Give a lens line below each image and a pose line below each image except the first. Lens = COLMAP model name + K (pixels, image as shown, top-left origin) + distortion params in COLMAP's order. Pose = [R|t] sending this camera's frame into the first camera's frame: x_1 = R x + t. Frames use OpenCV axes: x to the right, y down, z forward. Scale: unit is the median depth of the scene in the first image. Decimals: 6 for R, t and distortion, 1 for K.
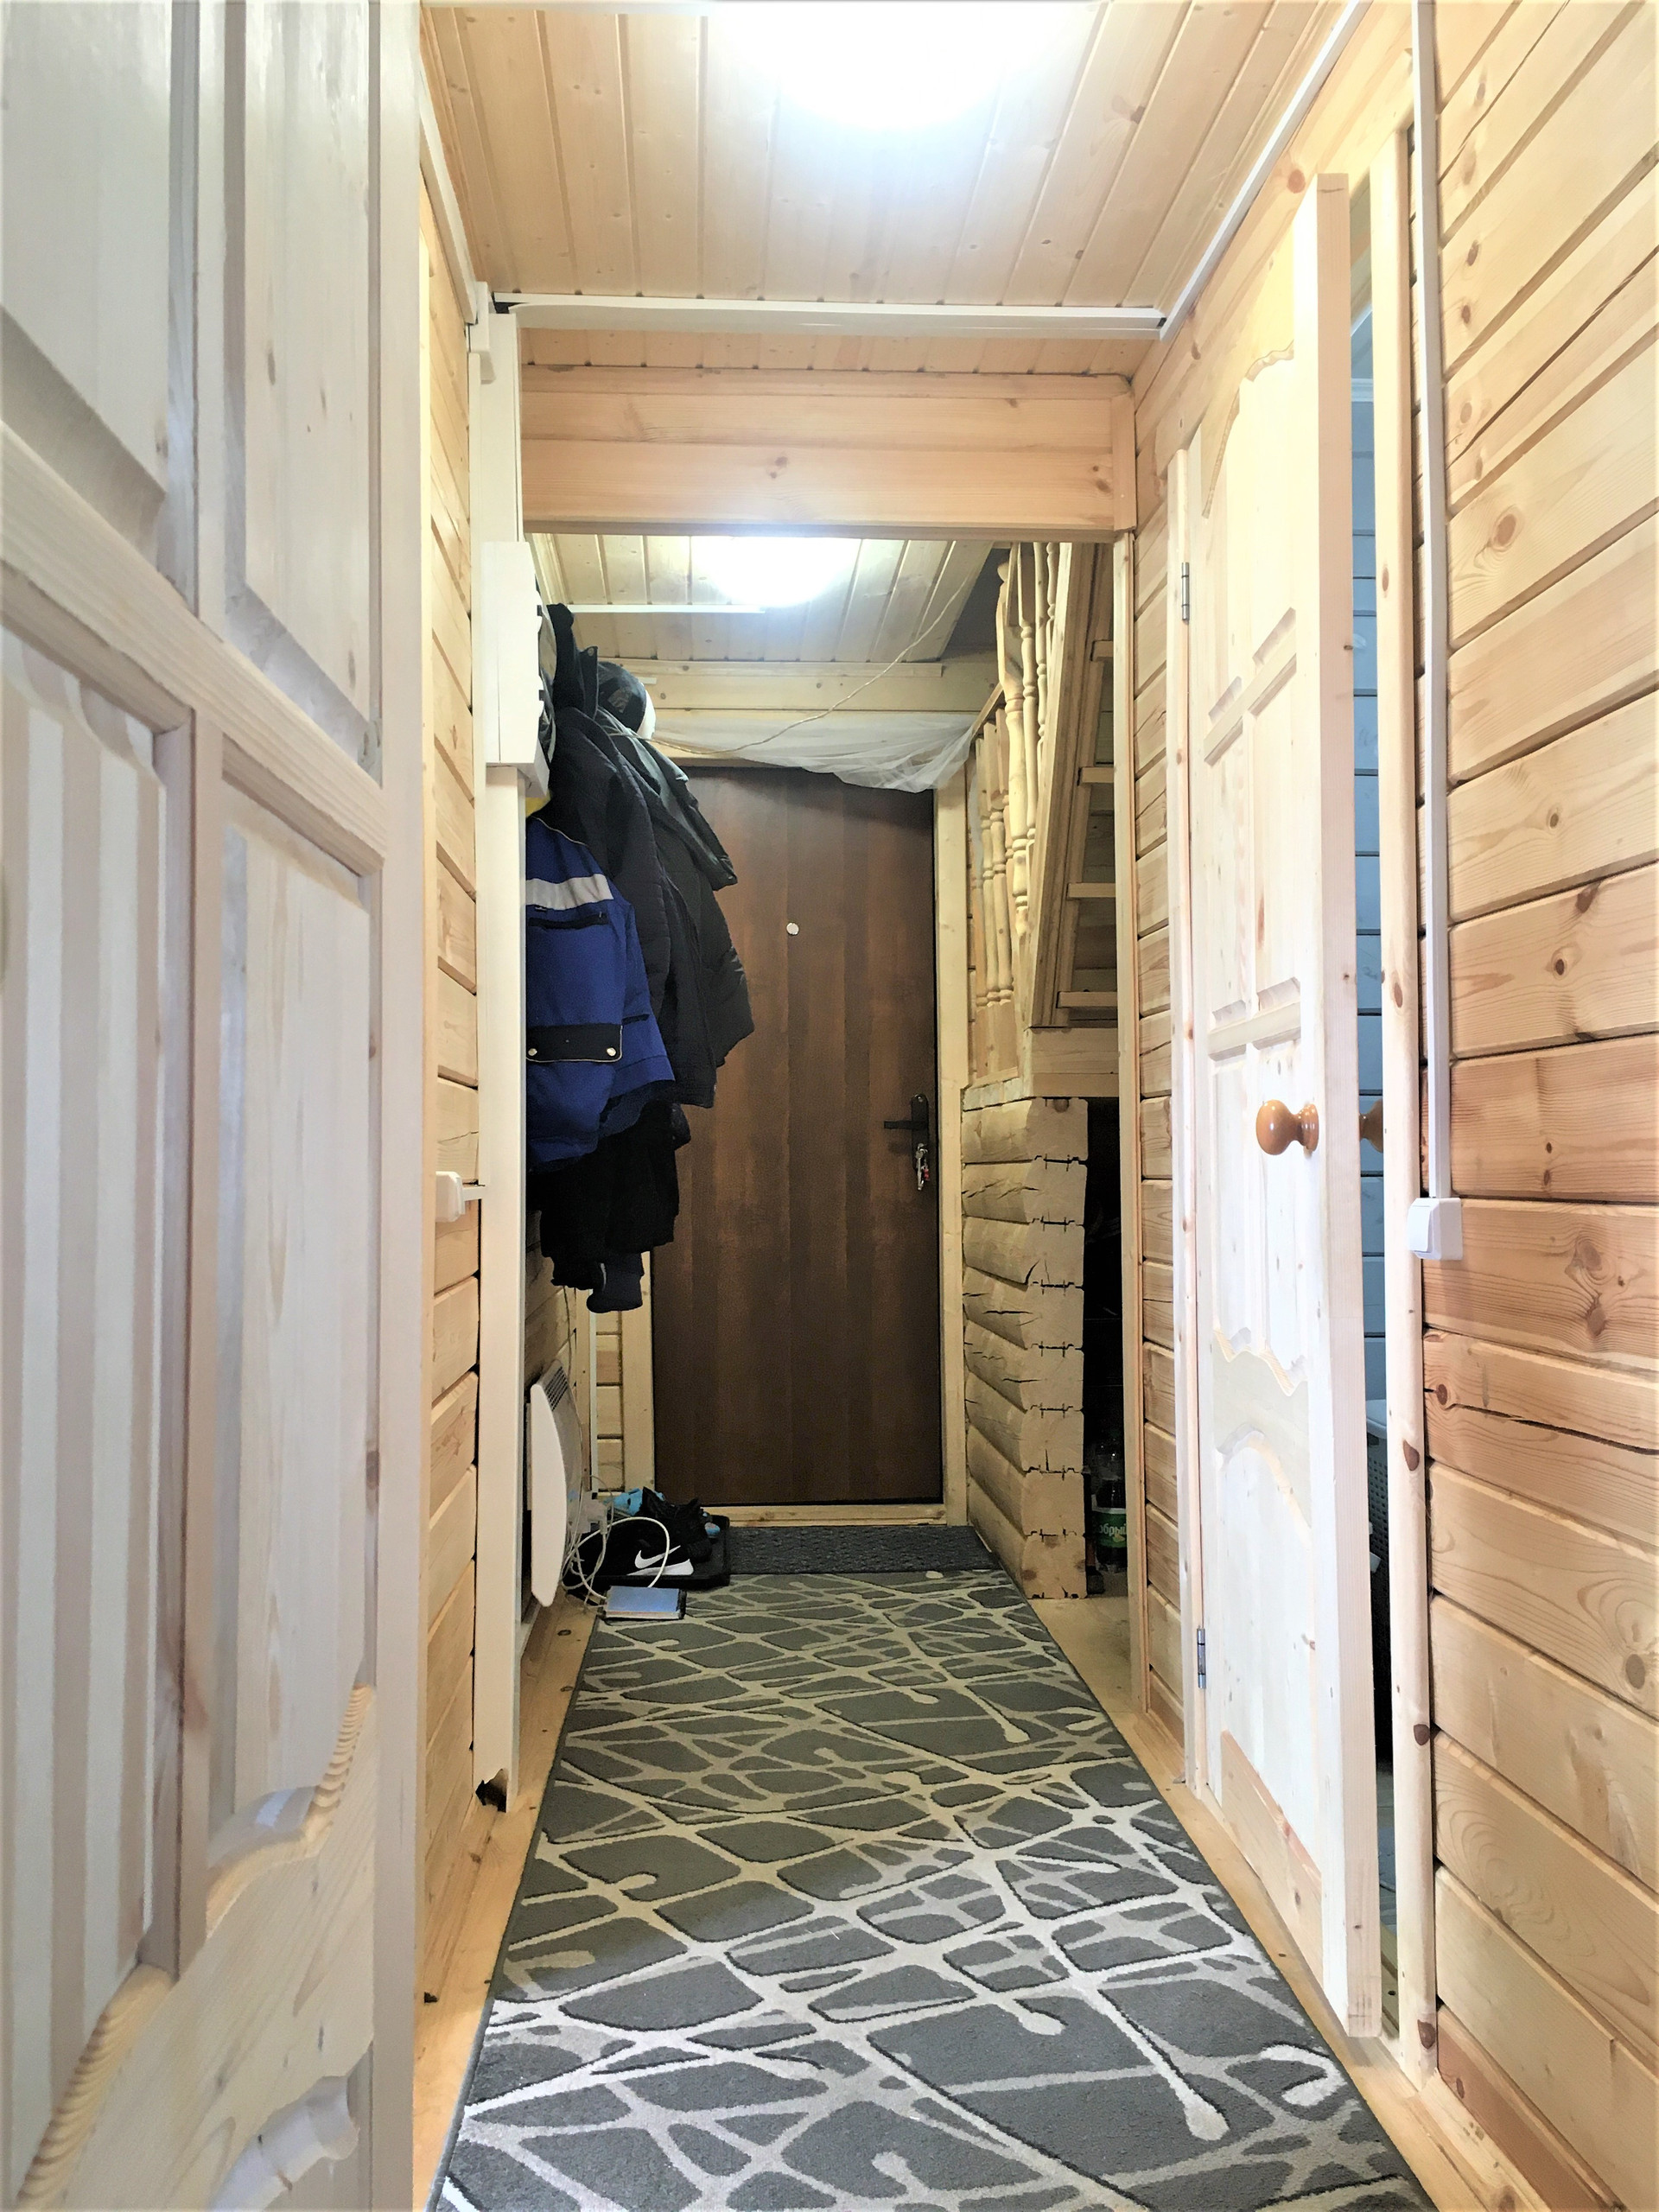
lens RADIAL K [[1904.3, 0, 829.7], [0, 1904.3, 1103.5], [0, 0, 1]] dist [0.070074, -0.091128]
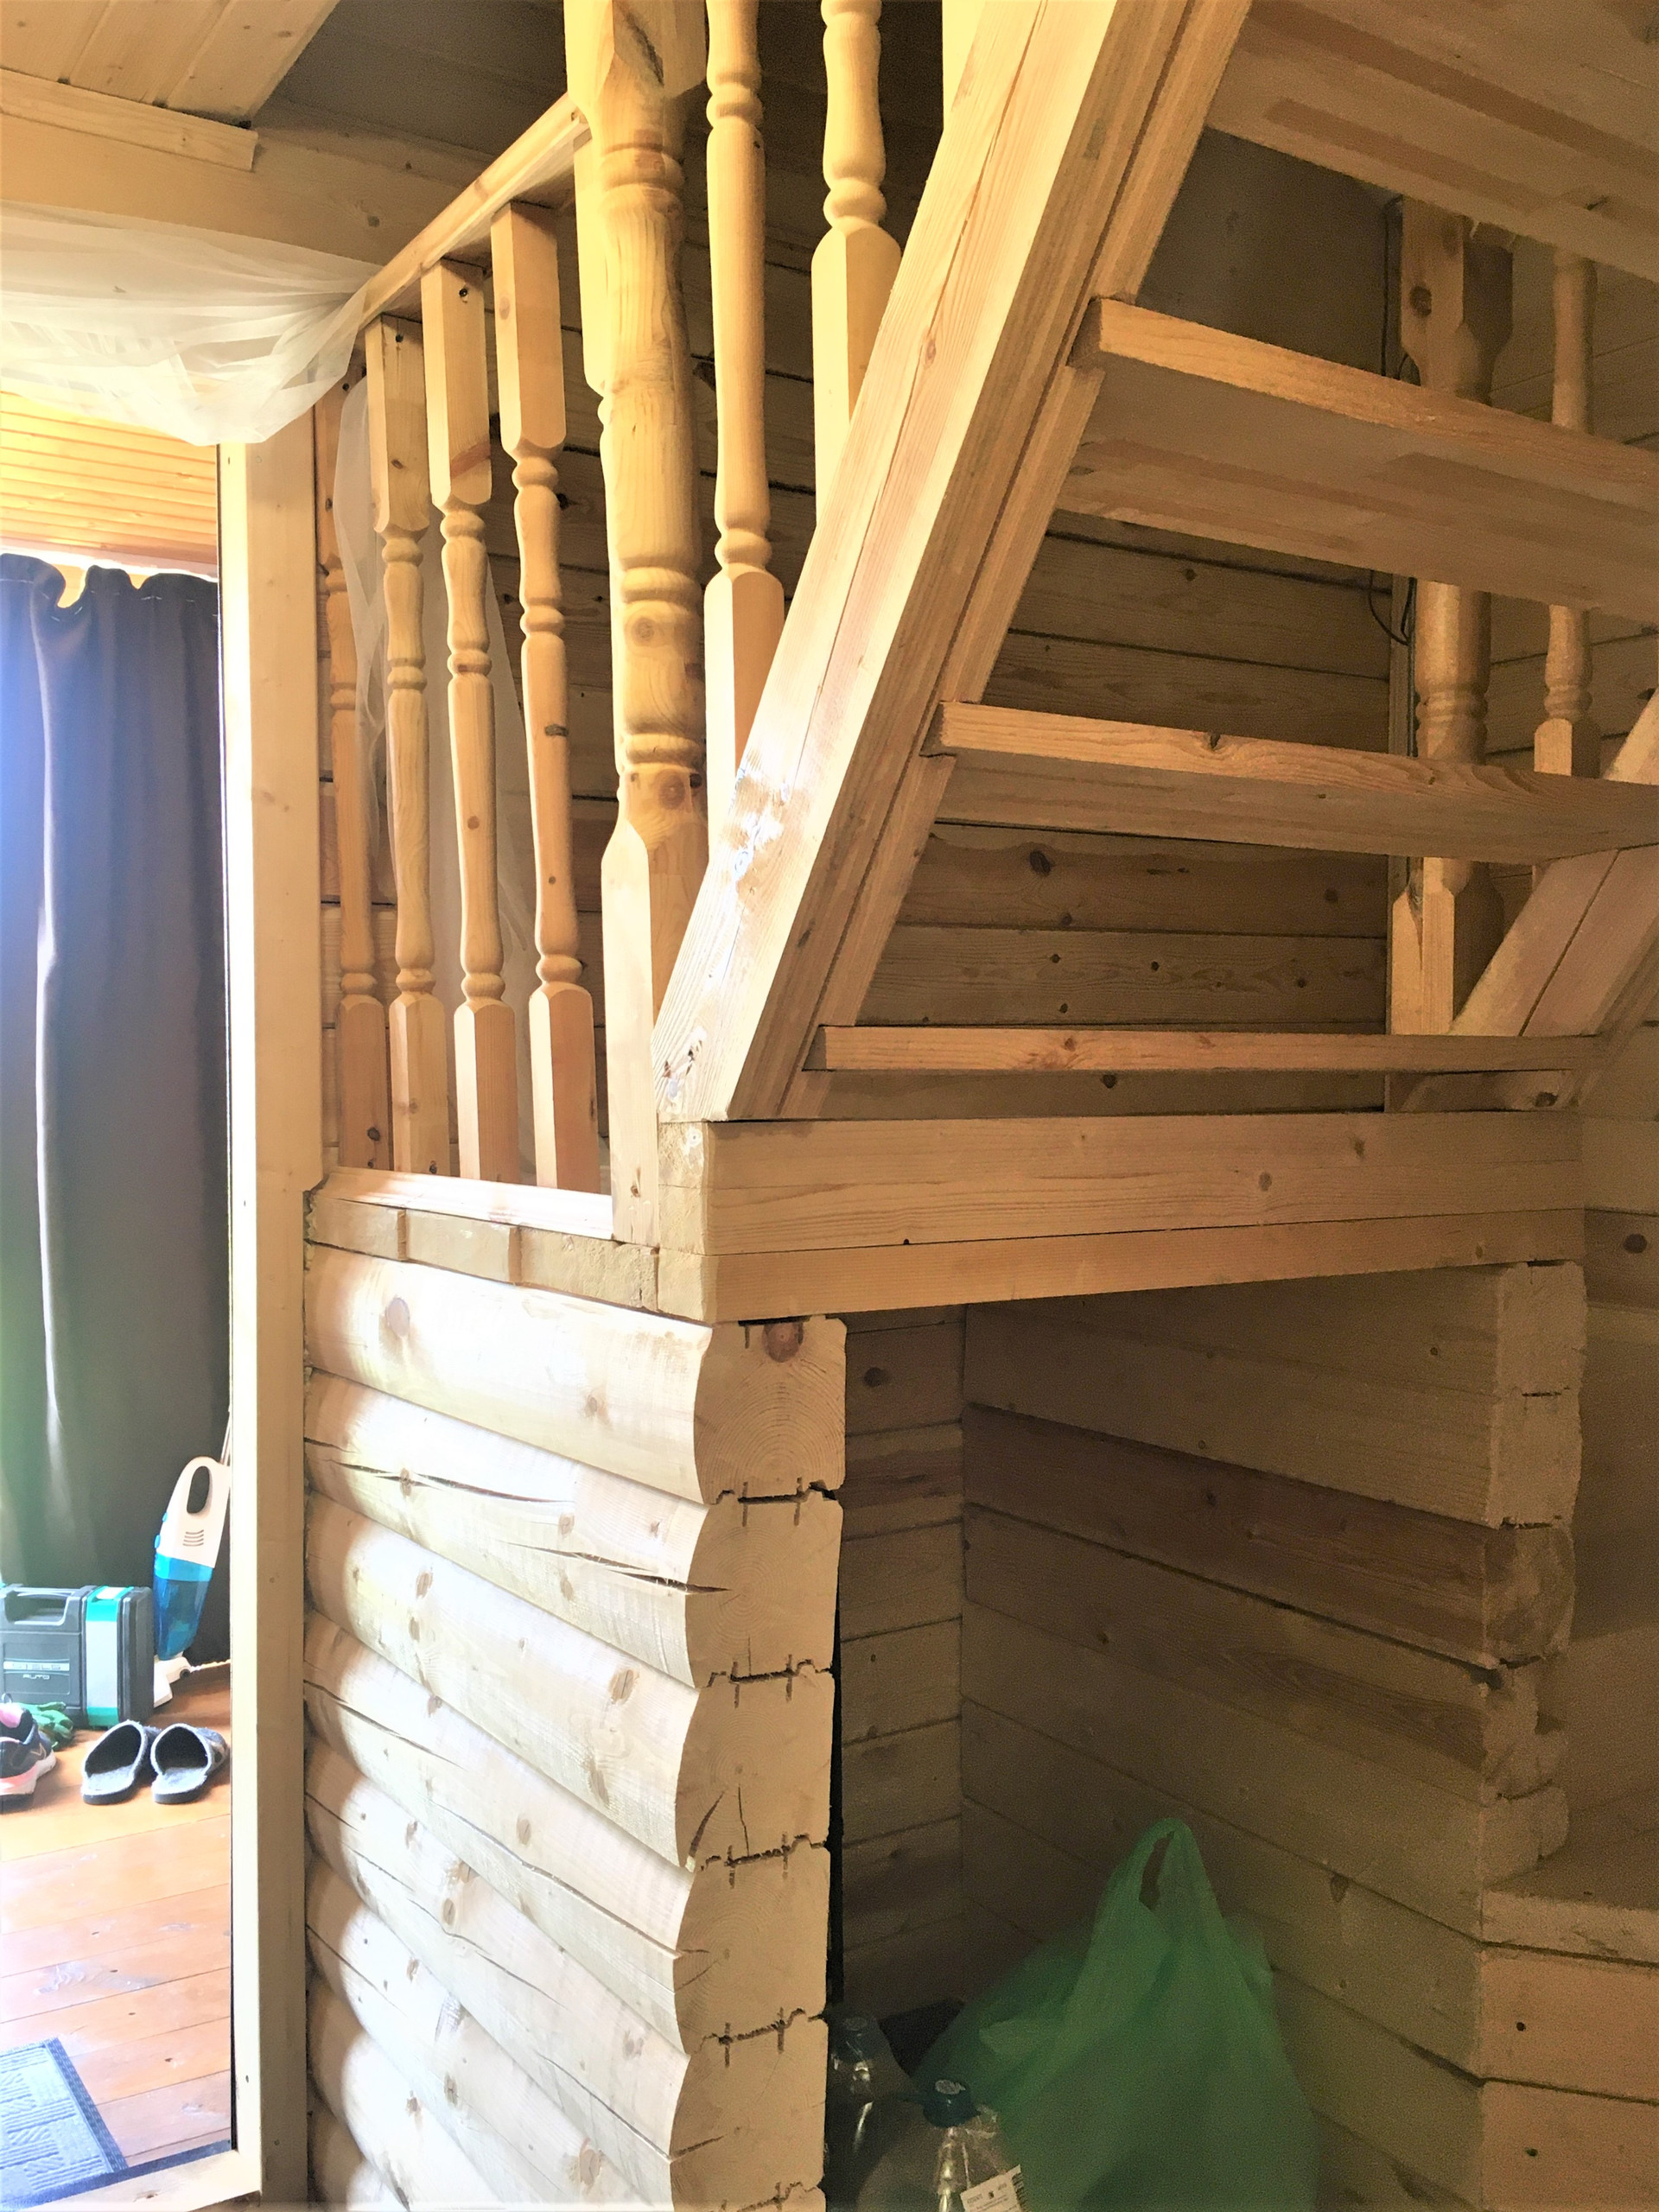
lens RADIAL K [[1904.3, 0, 825.9], [0, 1904.3, 1100.2], [0, 0, 1]] dist [0.070074, -0.091128]
pose [[0.869578, -0.002549, 0.493788, -0.045702], [-0.025678, 0.998400, 0.050373, -0.061428], [-0.493127, -0.056483, 0.868122, 0.692290]]
